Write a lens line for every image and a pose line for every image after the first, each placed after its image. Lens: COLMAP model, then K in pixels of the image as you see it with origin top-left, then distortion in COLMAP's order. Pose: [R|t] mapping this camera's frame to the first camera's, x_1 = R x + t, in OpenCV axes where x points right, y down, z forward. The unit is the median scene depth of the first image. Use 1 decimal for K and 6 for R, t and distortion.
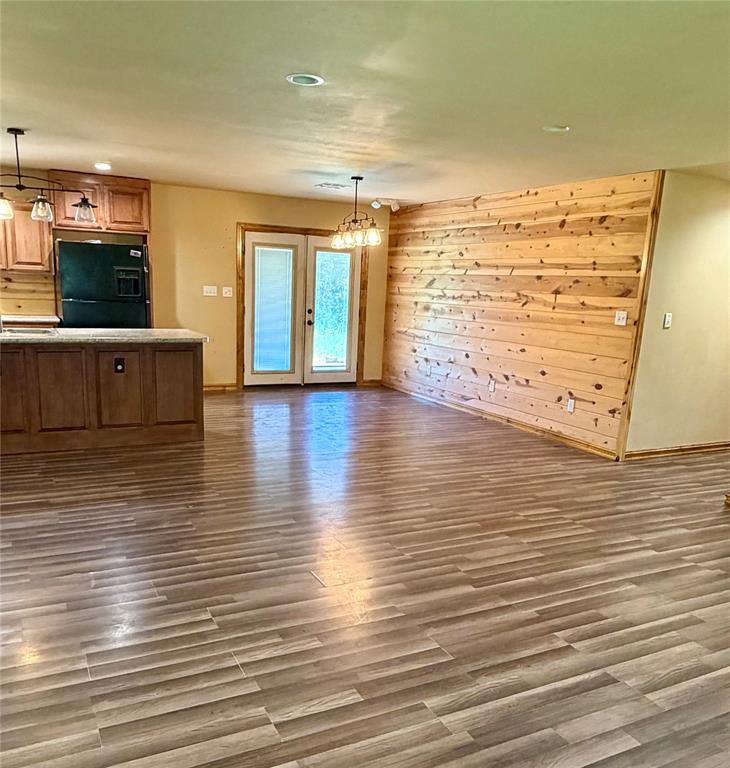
lens RADIAL K [[676.5, 0, 364.0], [0, 676.5, 431.6], [0, 0, 1]] dist [-0.003691, -0.004923]
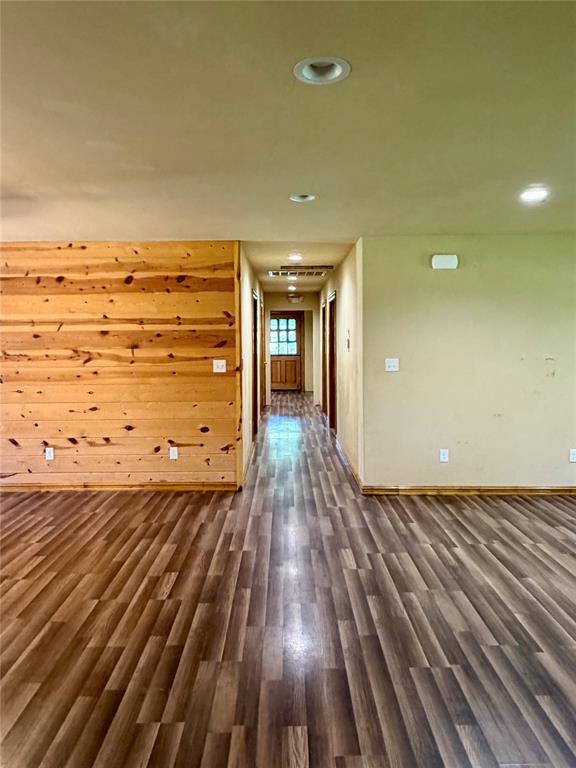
lens RADIAL K [[535.4, 0, 288.0], [0, 535.4, 384.0], [0, 0, 1]] dist [-0.000049, -0.000661]
pose [[0.453302, -0.131338, 0.881628, -0.325618], [0.218938, 0.975190, 0.032705, -0.130756], [-0.864050, 0.178197, 0.470811, 0.447217]]
